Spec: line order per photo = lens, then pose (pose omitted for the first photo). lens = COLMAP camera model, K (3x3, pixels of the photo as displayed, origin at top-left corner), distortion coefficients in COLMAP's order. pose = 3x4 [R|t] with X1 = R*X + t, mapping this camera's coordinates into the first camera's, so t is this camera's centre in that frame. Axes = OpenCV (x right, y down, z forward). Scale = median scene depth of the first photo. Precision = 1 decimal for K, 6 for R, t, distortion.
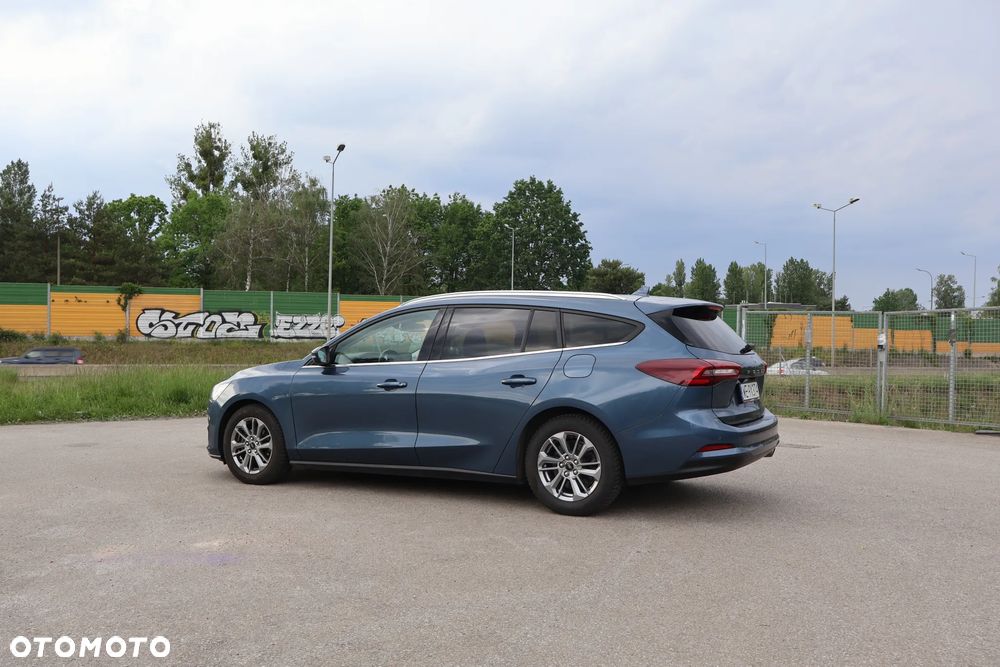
lens RADIAL K [[1193.3, 0, 500.0], [0, 1193.3, 333.5], [0, 0, 1]] dist [0.008868, -0.005020]
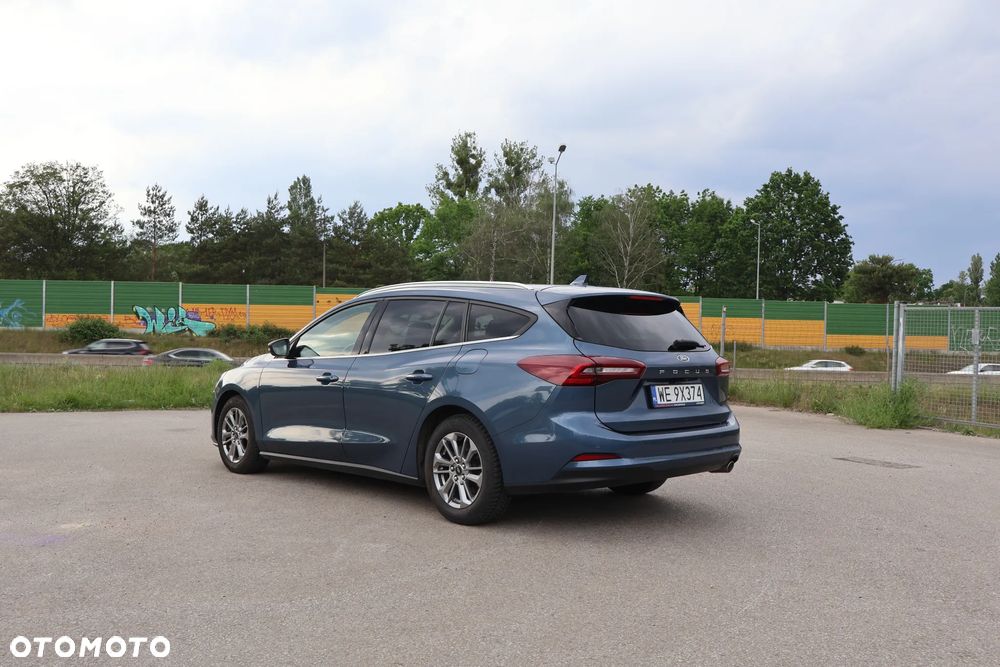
lens RADIAL K [[1144.4, 0, 500.0], [0, 1144.4, 333.5], [0, 0, 1]] dist [0.018428, 0.006050]
pose [[0.922332, 0.006666, -0.386341, 0.176115], [-0.008403, 0.999961, -0.002809, 0.003338], [0.386308, 0.005837, 0.922352, 0.081424]]
